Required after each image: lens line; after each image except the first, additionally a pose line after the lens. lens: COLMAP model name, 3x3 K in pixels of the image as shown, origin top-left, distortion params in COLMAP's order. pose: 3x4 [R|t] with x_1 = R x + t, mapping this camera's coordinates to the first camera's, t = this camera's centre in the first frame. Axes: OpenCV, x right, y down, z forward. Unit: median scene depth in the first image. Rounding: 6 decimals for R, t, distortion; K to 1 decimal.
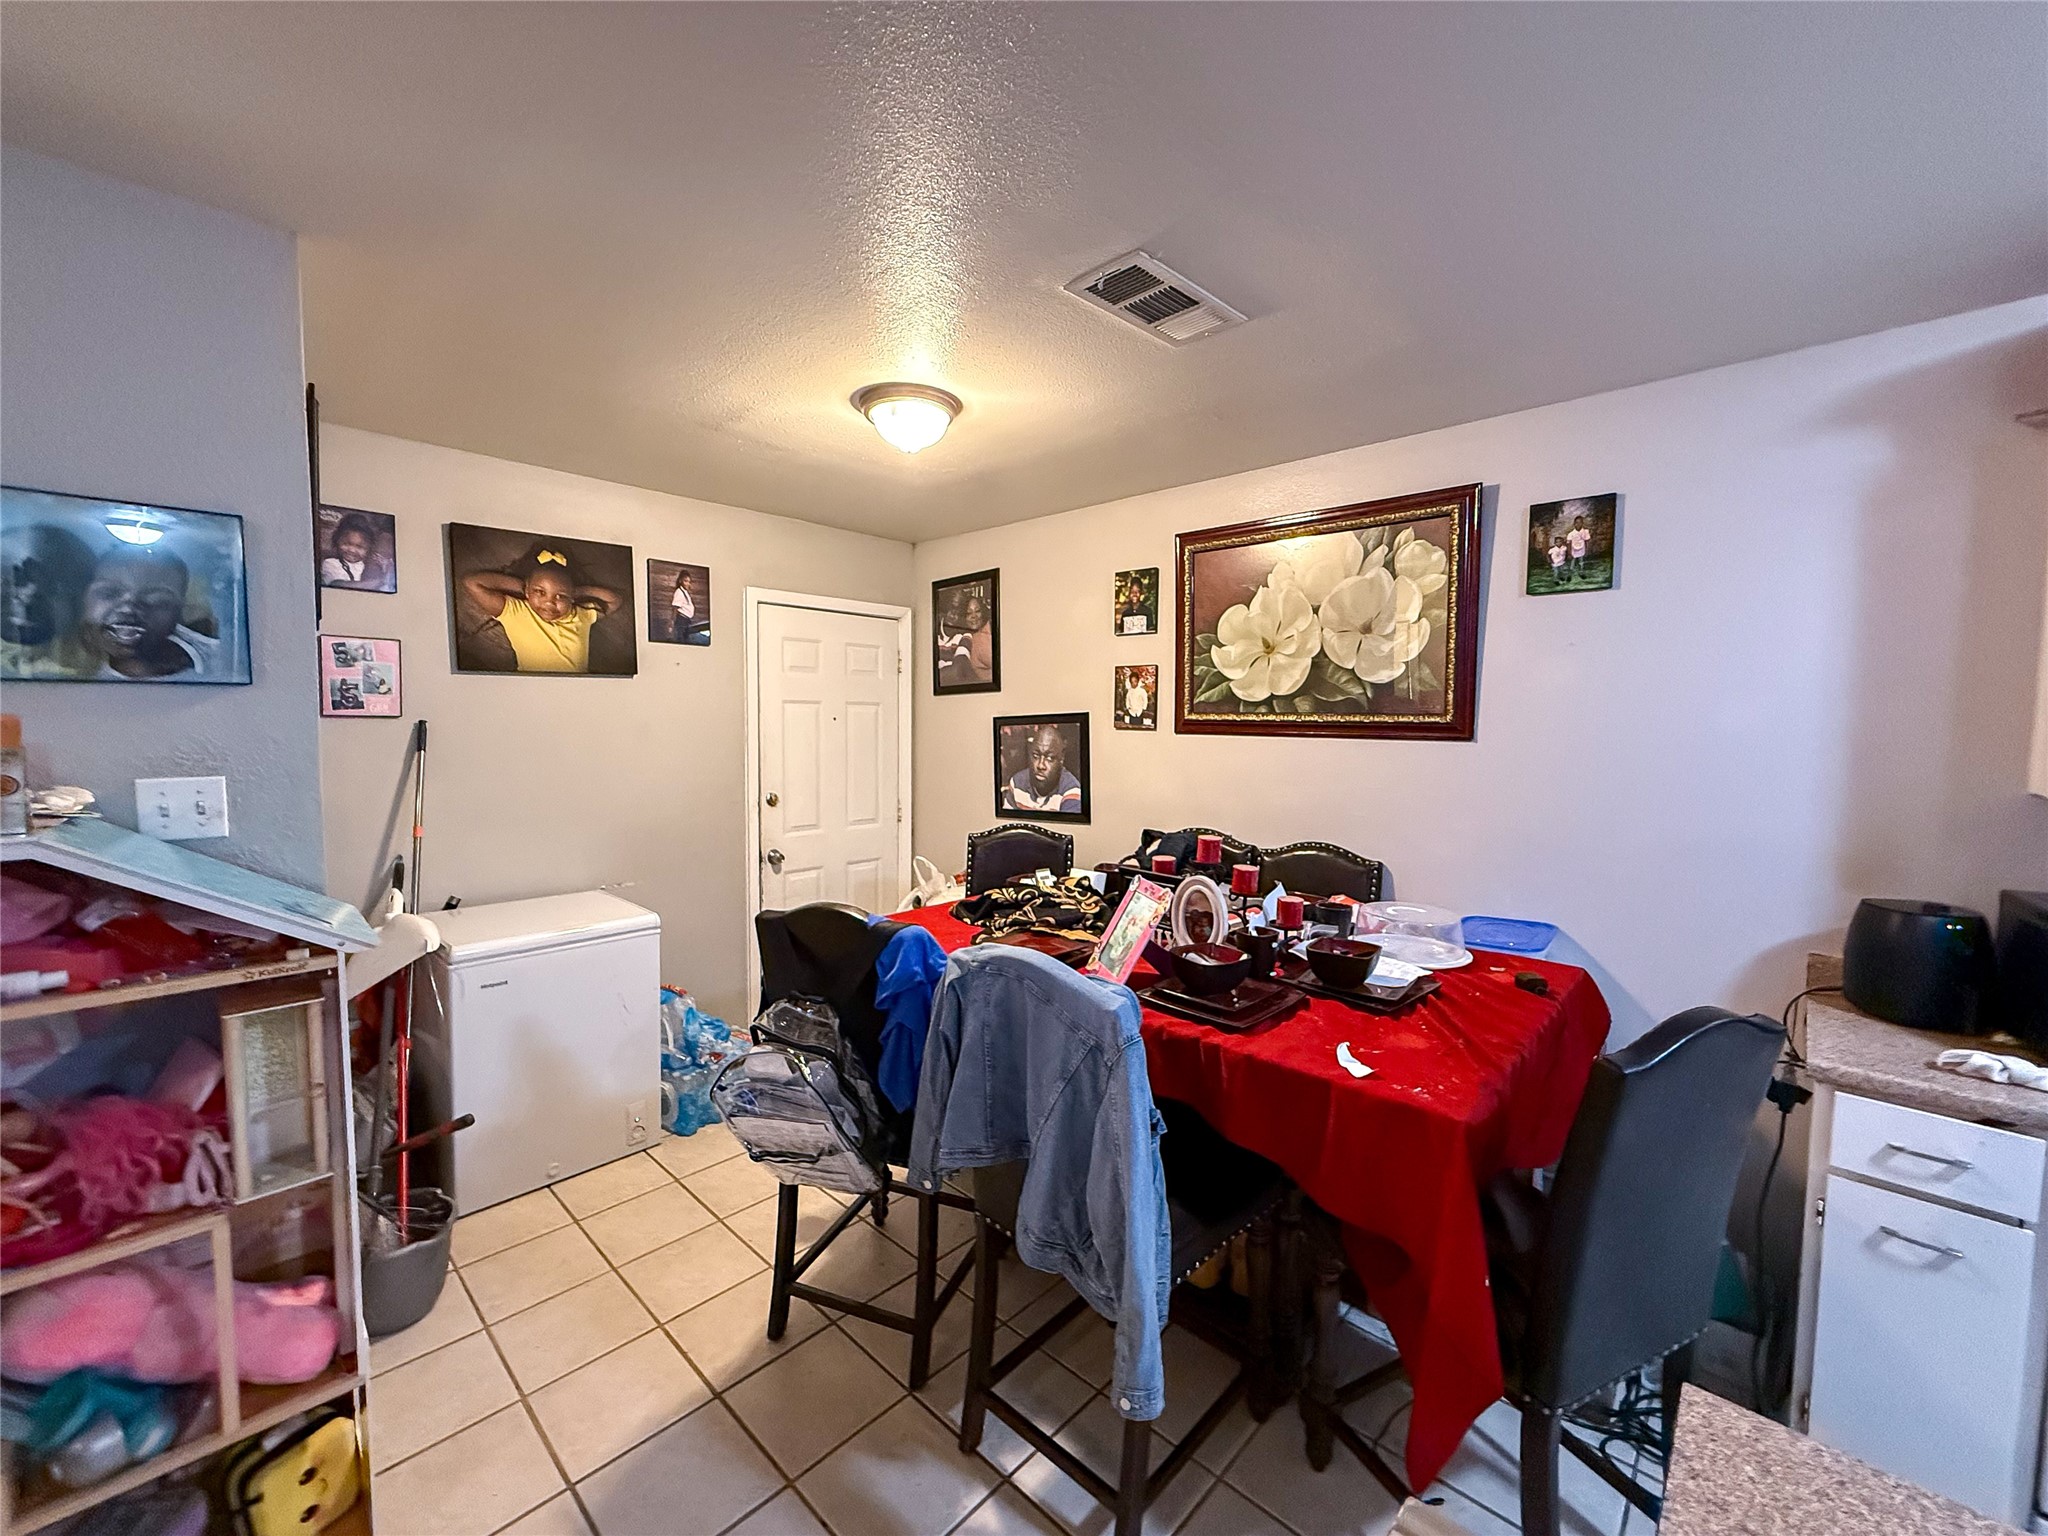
lens RADIAL K [[819.4, 0, 1021.0], [0, 819.4, 771.0], [0, 0, 1]] dist [-0.001547, -0.000051]
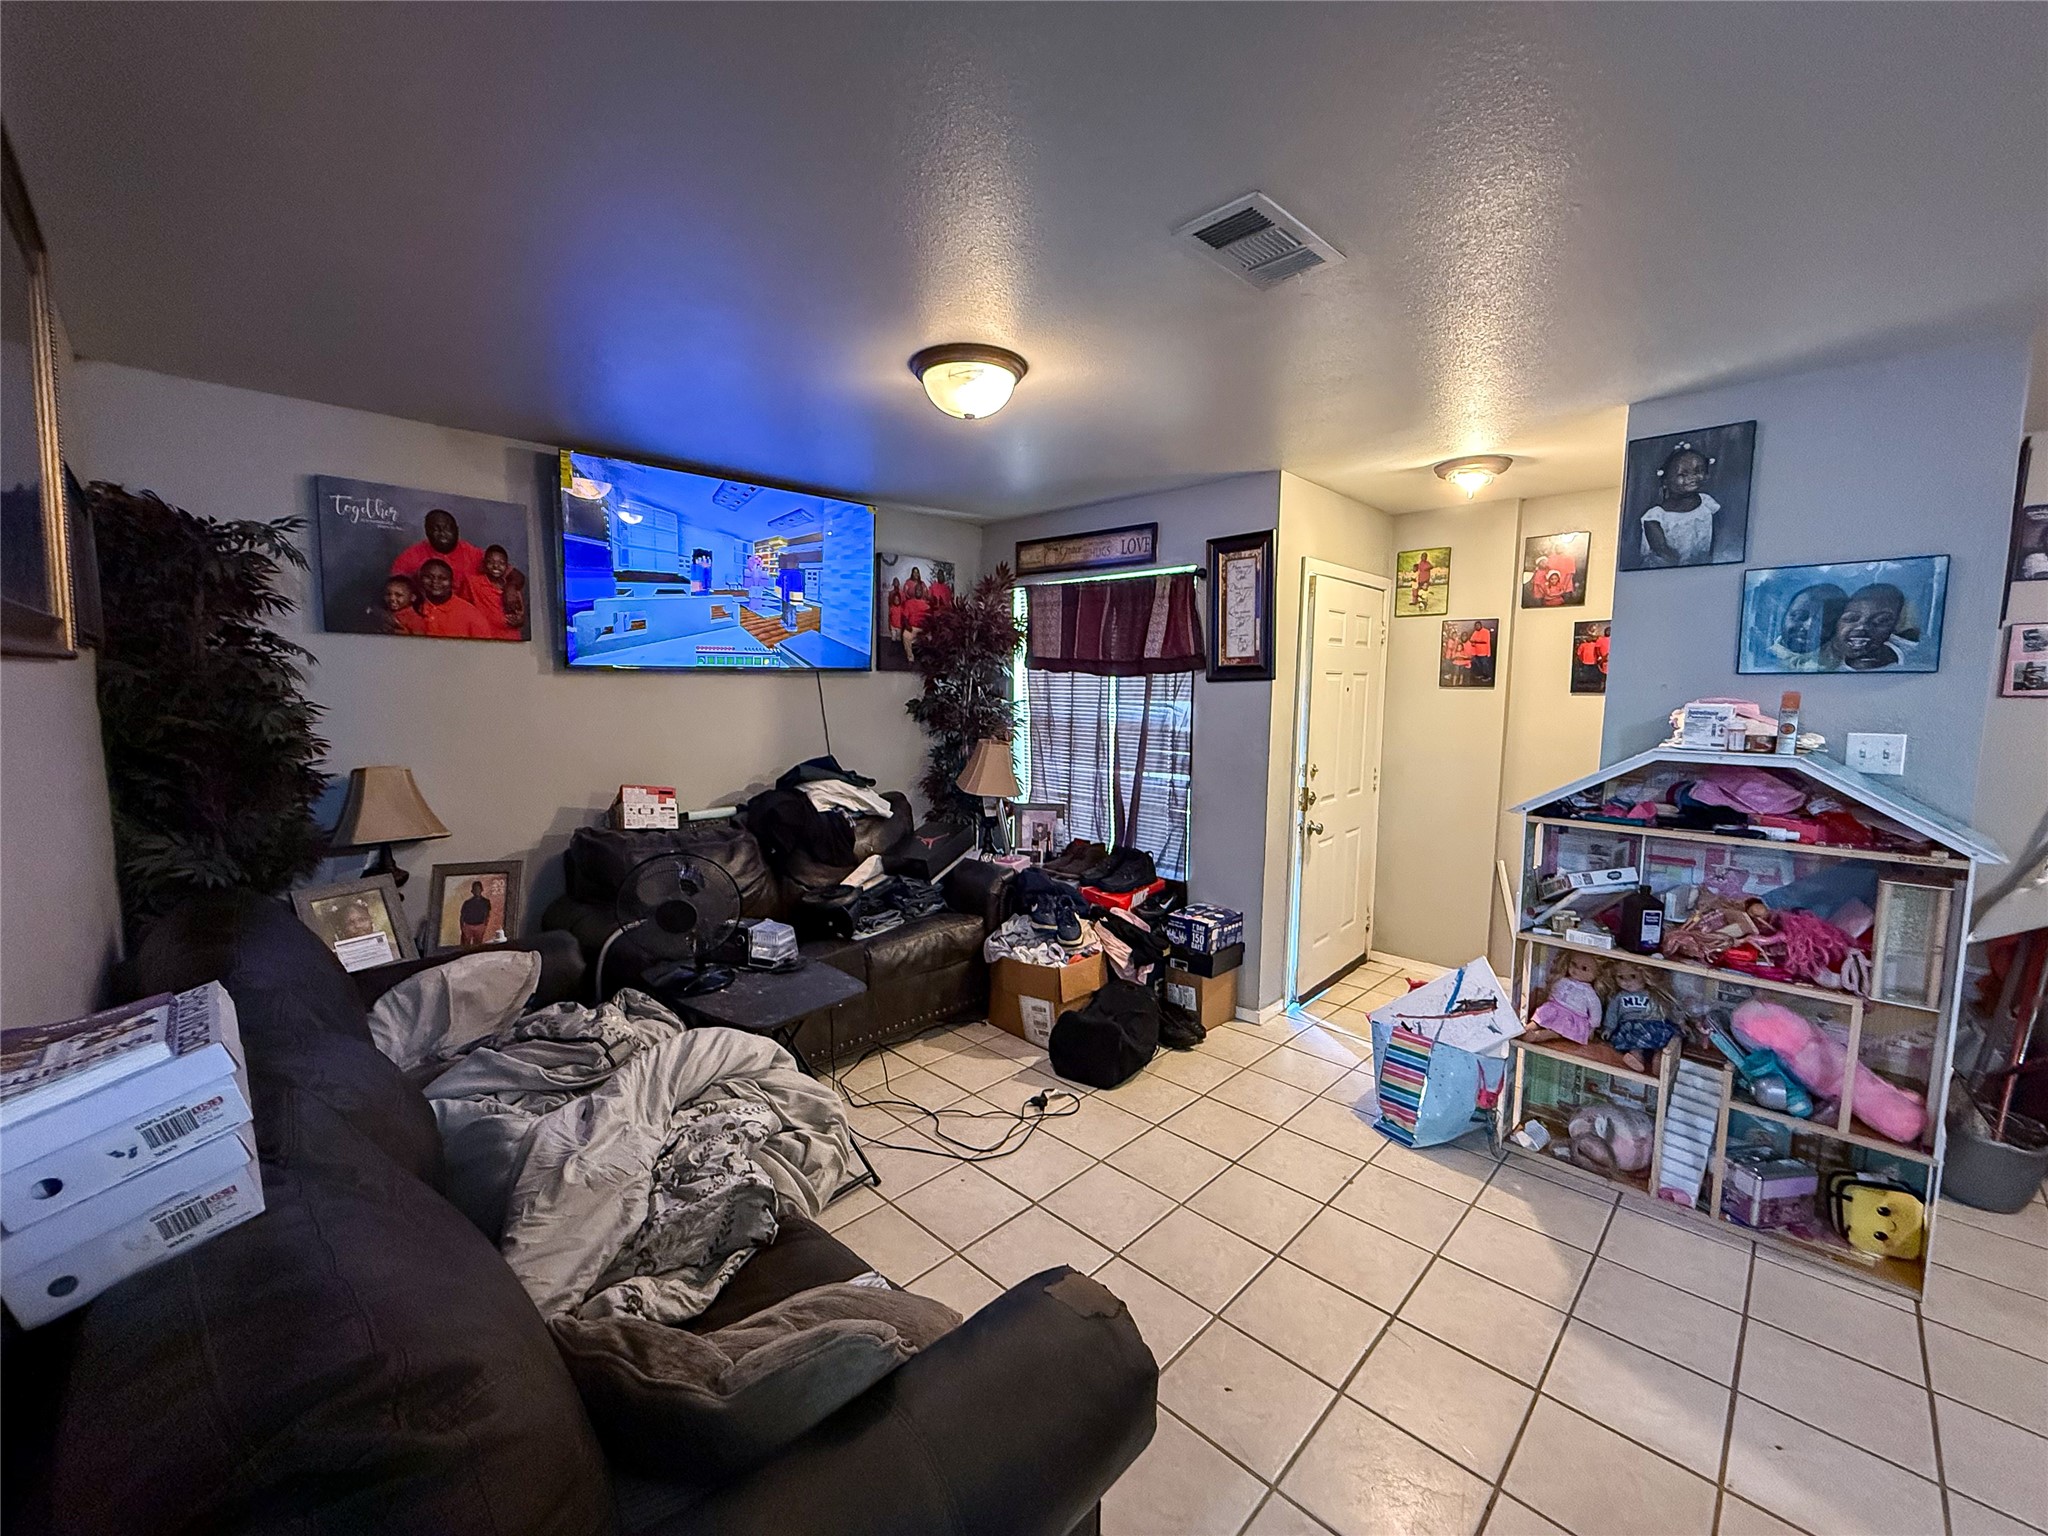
lens RADIAL K [[819.4, 0, 1021.0], [0, 819.4, 771.0], [0, 0, 1]] dist [-0.001547, -0.000051]
pose [[-0.022237, 0.091198, -0.995584, 0.610623], [-0.071386, 0.993144, 0.092569, 0.055633], [0.997201, 0.073129, -0.015574, -0.643099]]
